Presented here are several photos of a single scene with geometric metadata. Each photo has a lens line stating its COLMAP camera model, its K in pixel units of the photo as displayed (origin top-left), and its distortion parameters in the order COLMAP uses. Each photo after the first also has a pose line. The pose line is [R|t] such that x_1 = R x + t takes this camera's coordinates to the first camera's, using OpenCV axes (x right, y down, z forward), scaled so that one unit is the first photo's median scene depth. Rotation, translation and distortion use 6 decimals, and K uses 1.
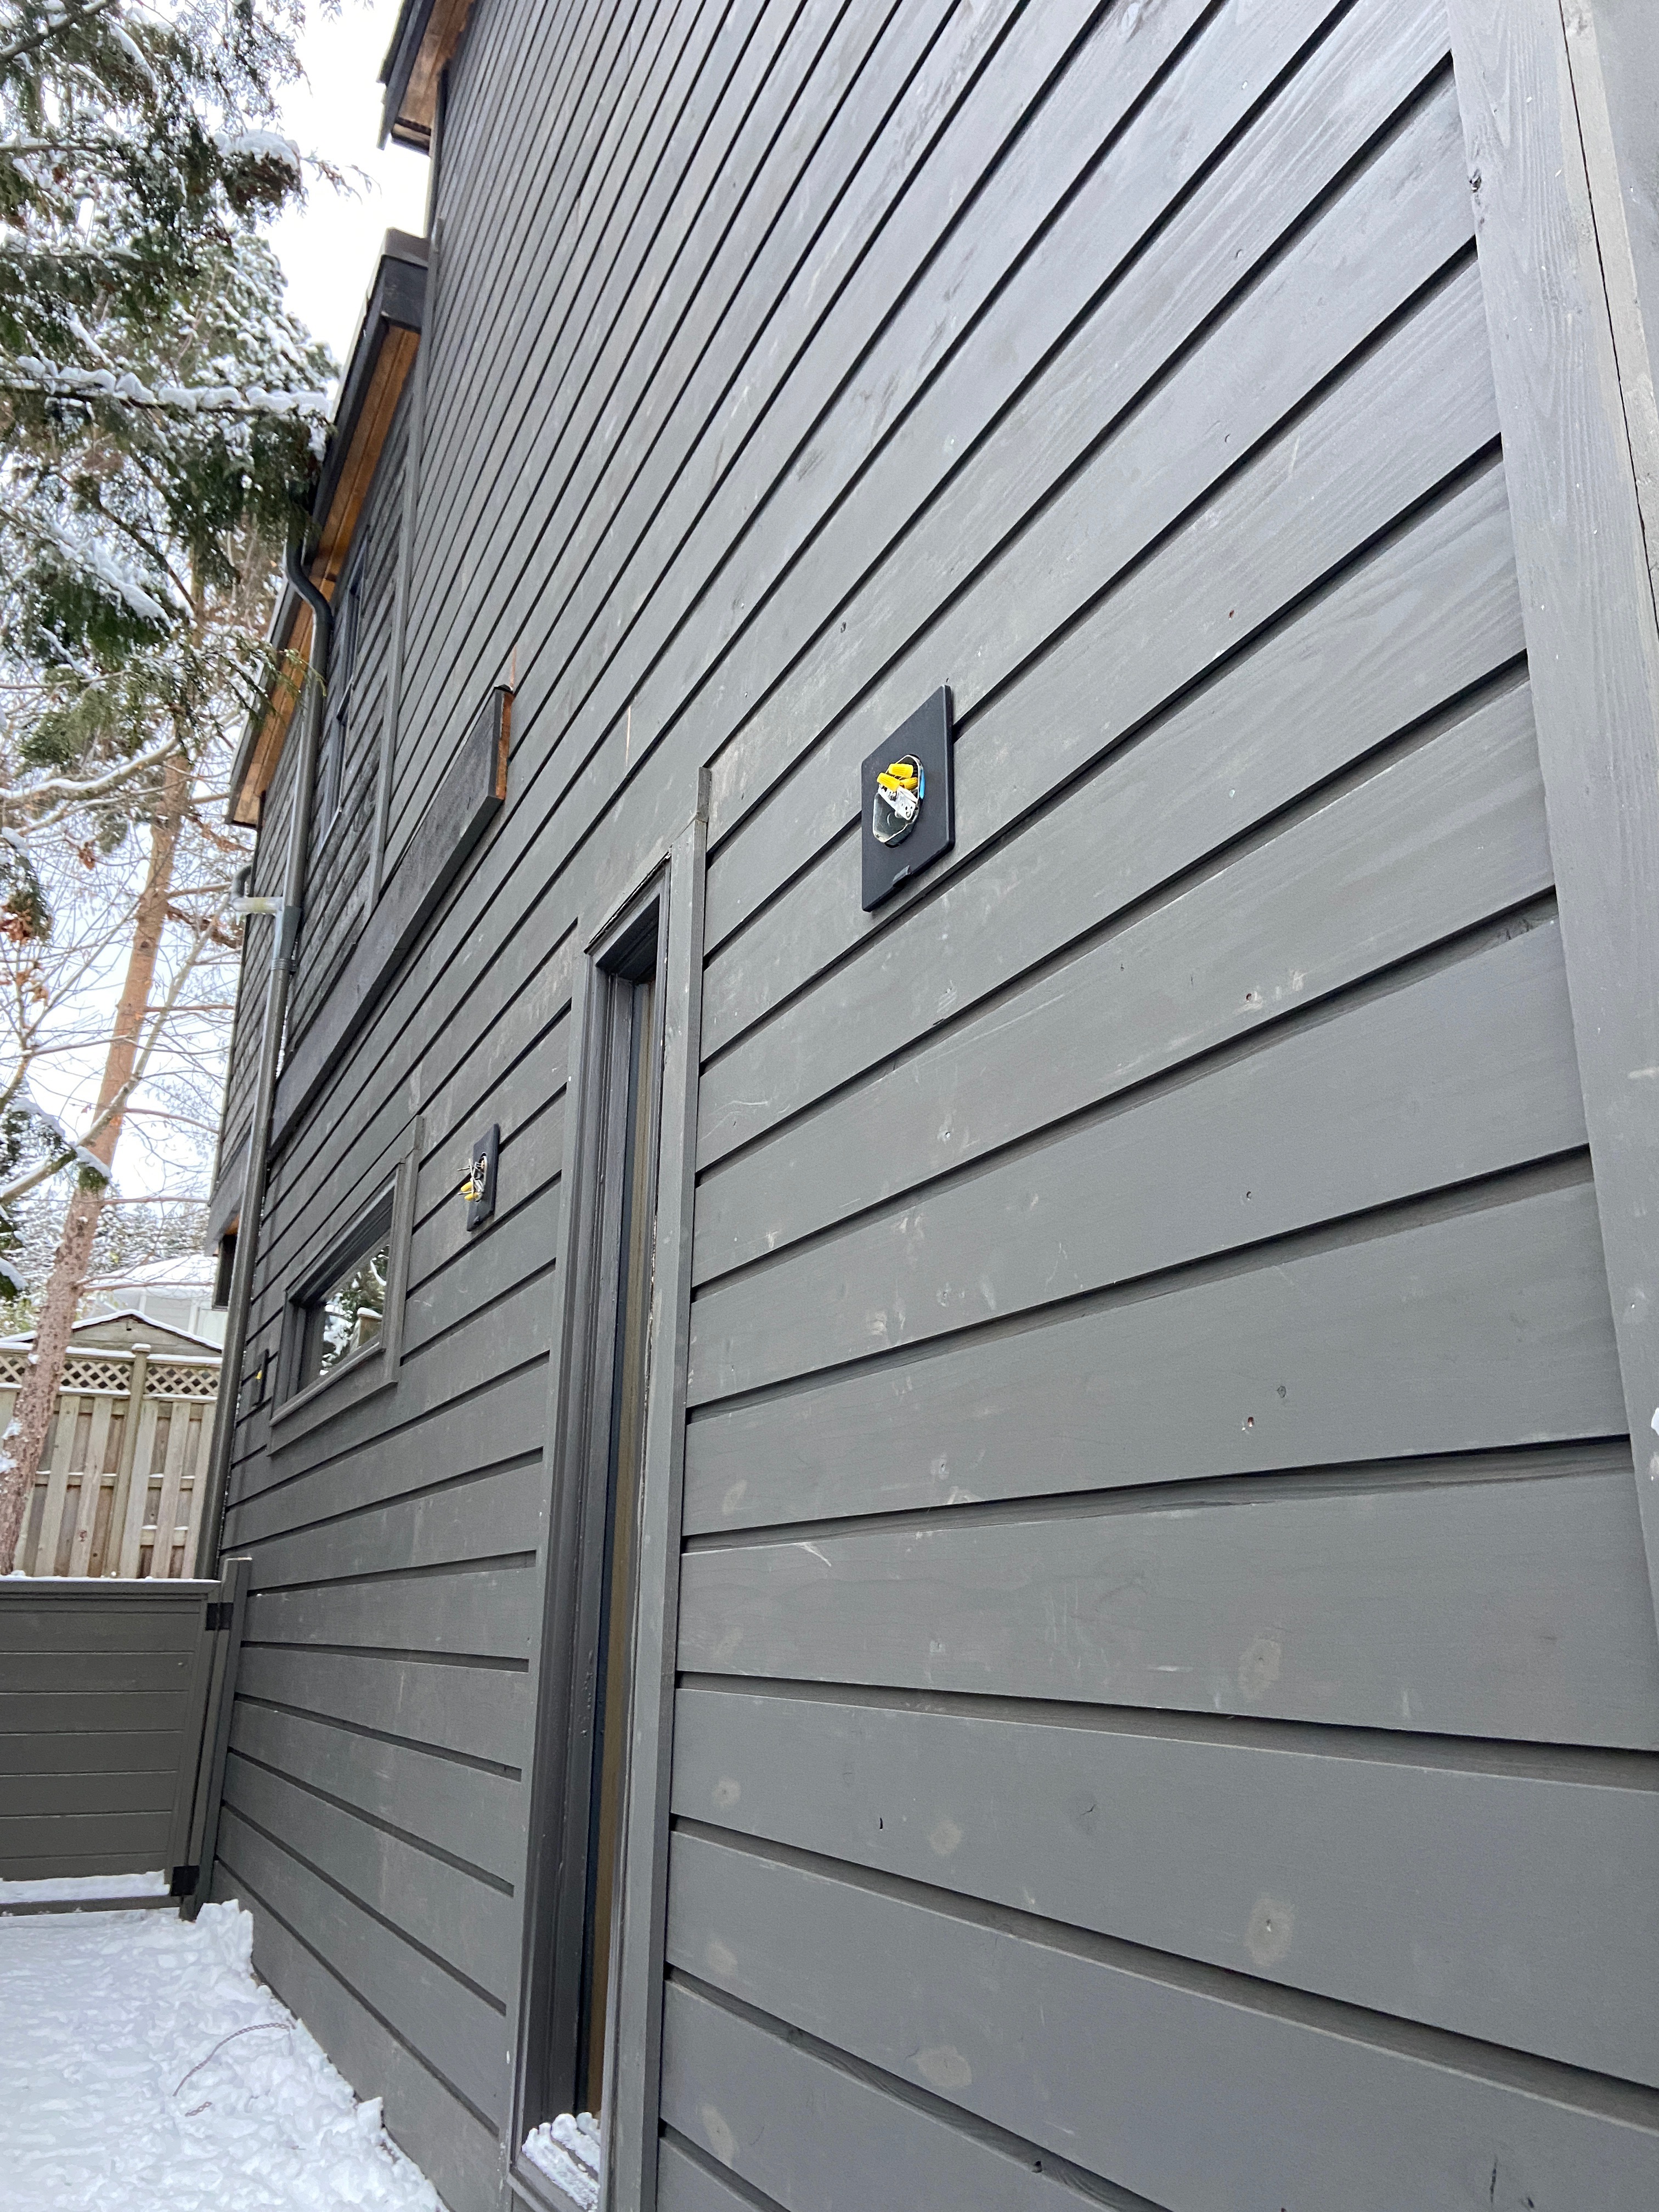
lens RADIAL K [[1650.9, 0, 824.3], [0, 1650.9, 1111.7], [0, 0, 1]] dist [0.104679, -0.119665]
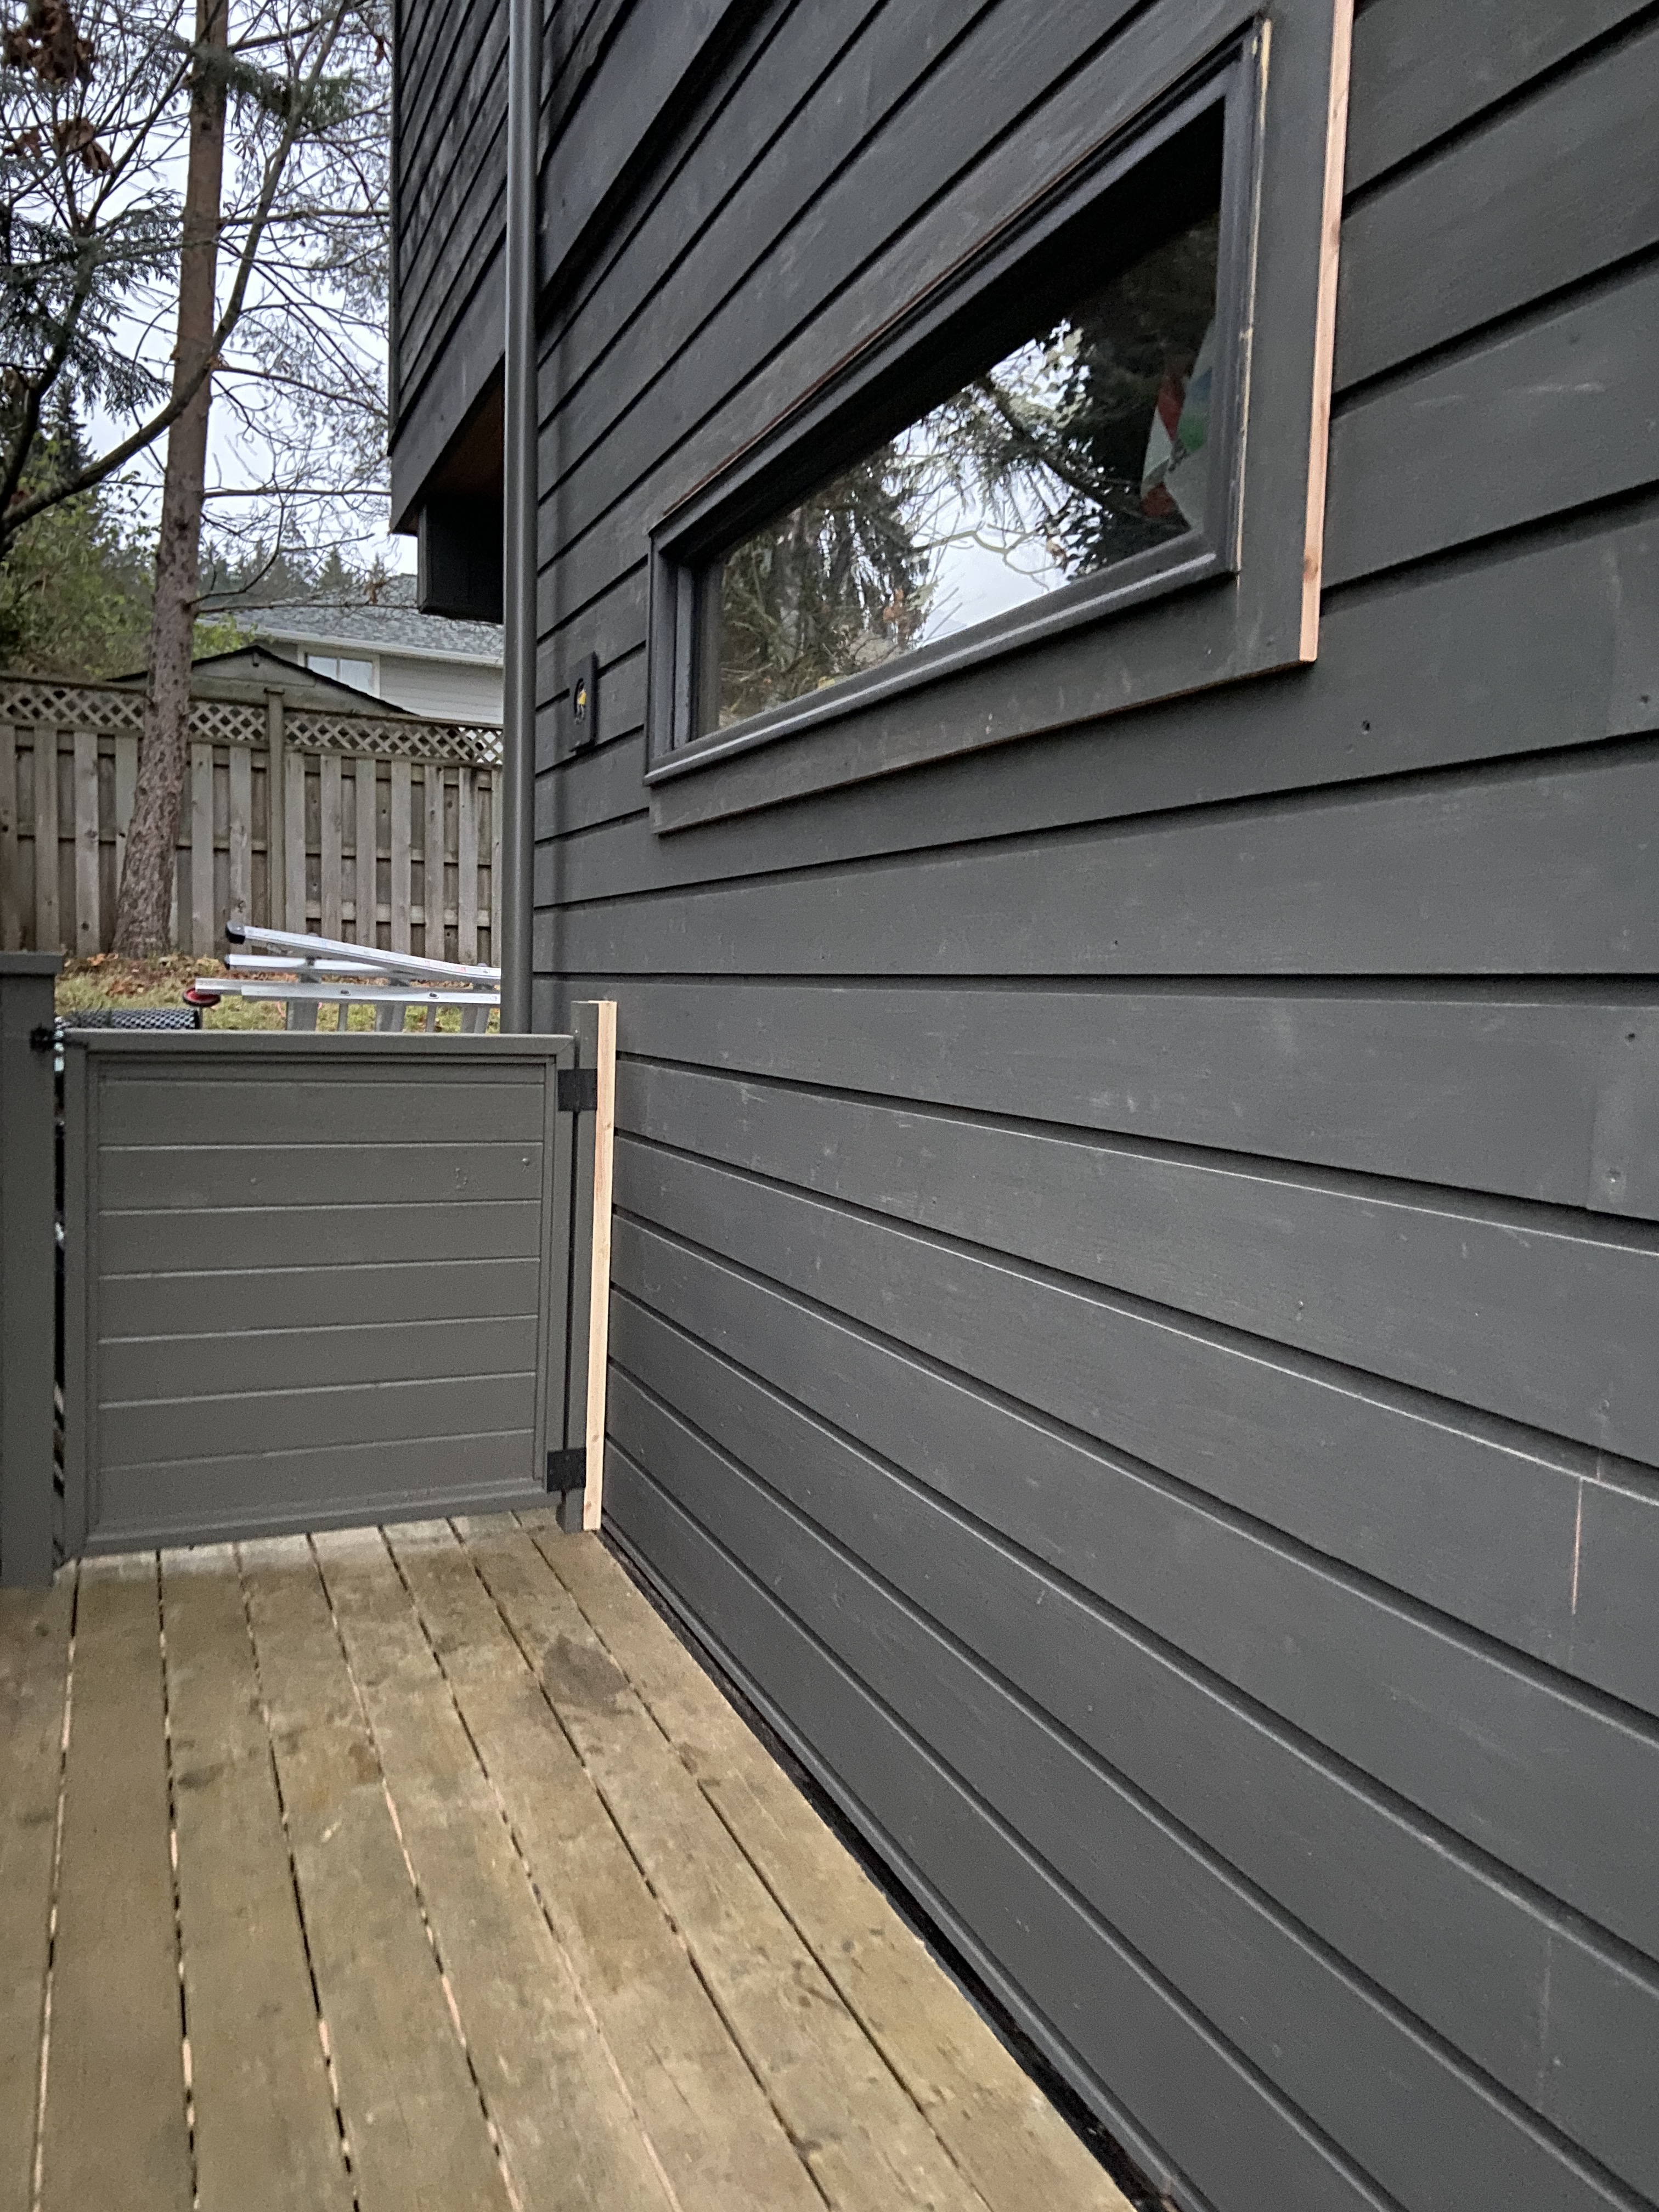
lens RADIAL K [[1641.4, 0, 858.4], [0, 1641.4, 1110.9], [0, 0, 1]] dist [0.109858, -0.133043]
pose [[0.999402, 0.017164, -0.030014, -0.207386], [-0.004981, 0.930497, 0.366264, 0.073821], [0.034215, -0.365896, 0.930027, 0.379812]]
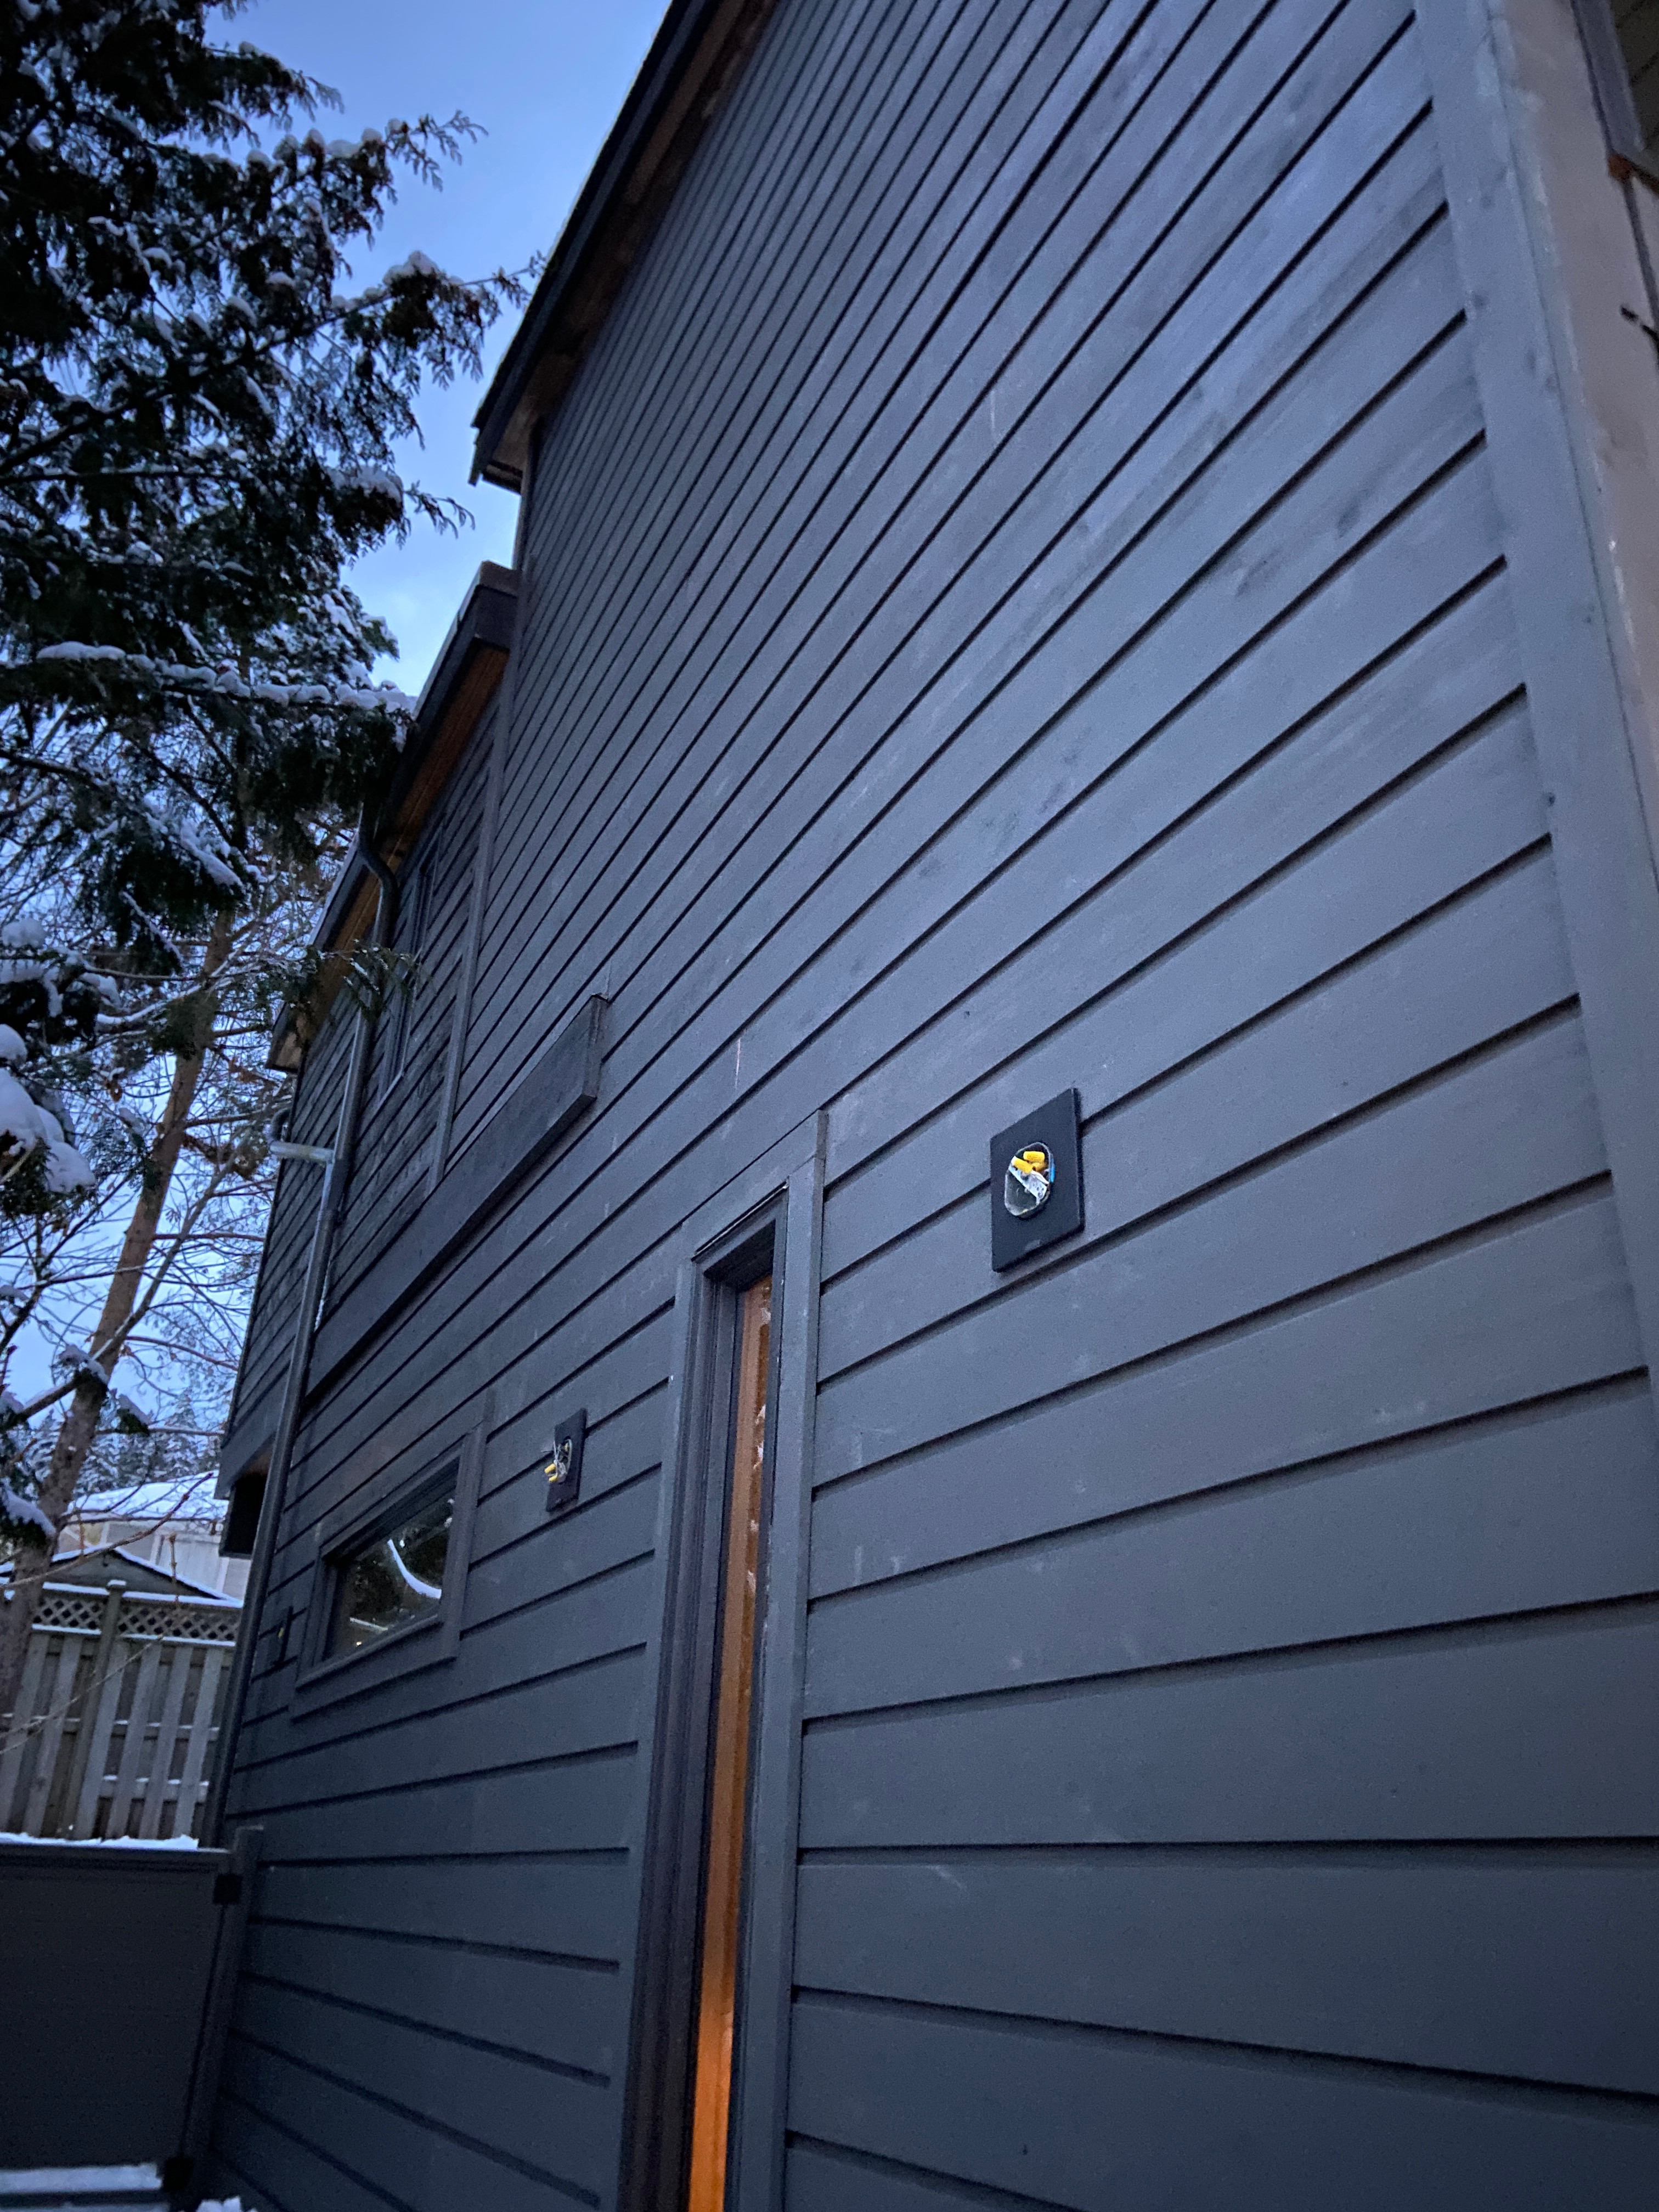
lens RADIAL K [[1641.4, 0, 858.4], [0, 1641.4, 1110.9], [0, 0, 1]] dist [0.109858, -0.133043]
pose [[0.999048, 0.033472, 0.027989, -0.030075], [-0.029252, 0.989784, -0.139540, -0.020090], [-0.032373, 0.138588, 0.989821, -0.038400]]
